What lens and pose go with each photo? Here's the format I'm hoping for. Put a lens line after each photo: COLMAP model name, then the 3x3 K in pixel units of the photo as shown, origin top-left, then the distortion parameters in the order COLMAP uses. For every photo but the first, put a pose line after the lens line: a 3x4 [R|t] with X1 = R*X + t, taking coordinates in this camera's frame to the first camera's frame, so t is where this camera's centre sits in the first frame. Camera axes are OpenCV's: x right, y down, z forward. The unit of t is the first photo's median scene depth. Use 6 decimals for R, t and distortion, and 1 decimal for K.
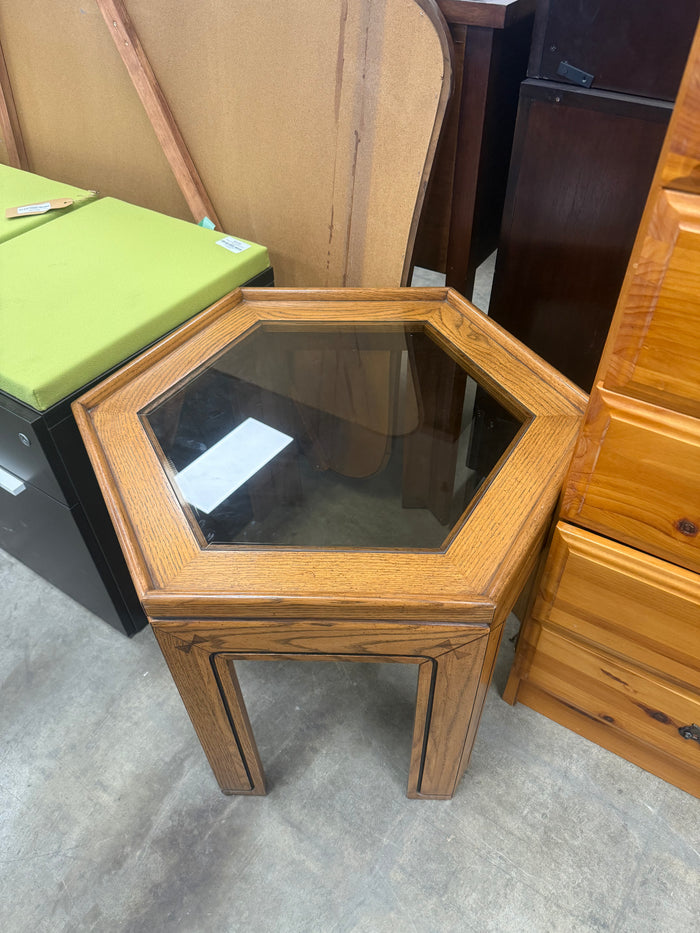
lens RADIAL K [[664.0, 0, 359.7], [0, 664.0, 464.9], [0, 0, 1]] dist [0.011737, -0.009876]
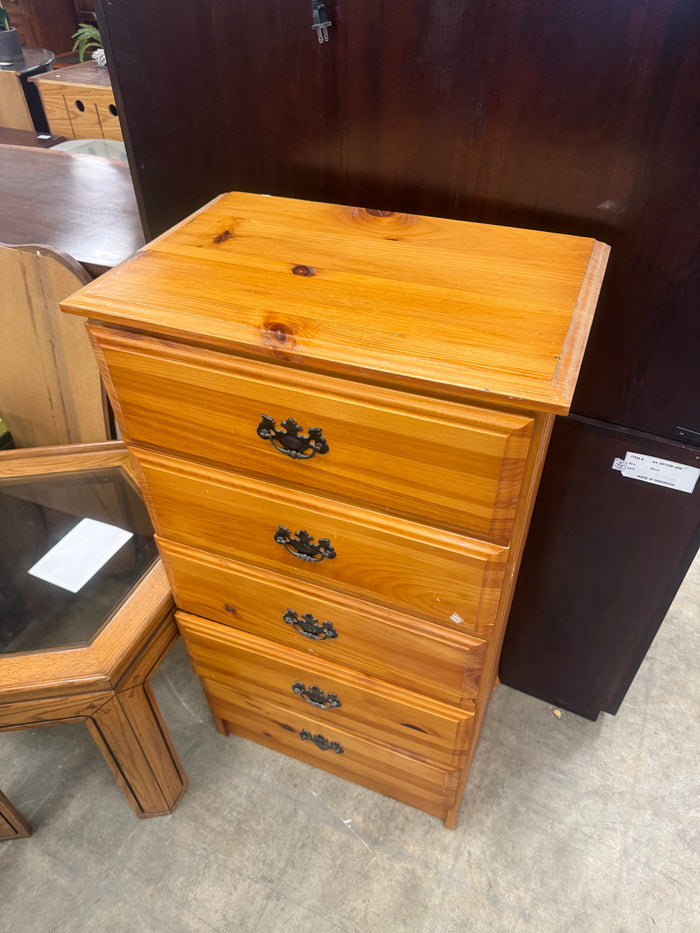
lens RADIAL K [[664.0, 0, 342.9], [0, 664.0, 467.0], [0, 0, 1]] dist [0.011737, -0.009876]
pose [[0.984453, -0.115658, 0.132192, 0.391619], [0.123124, 0.991143, -0.049750, -0.093636], [-0.125267, 0.065253, 0.989975, -0.452065]]
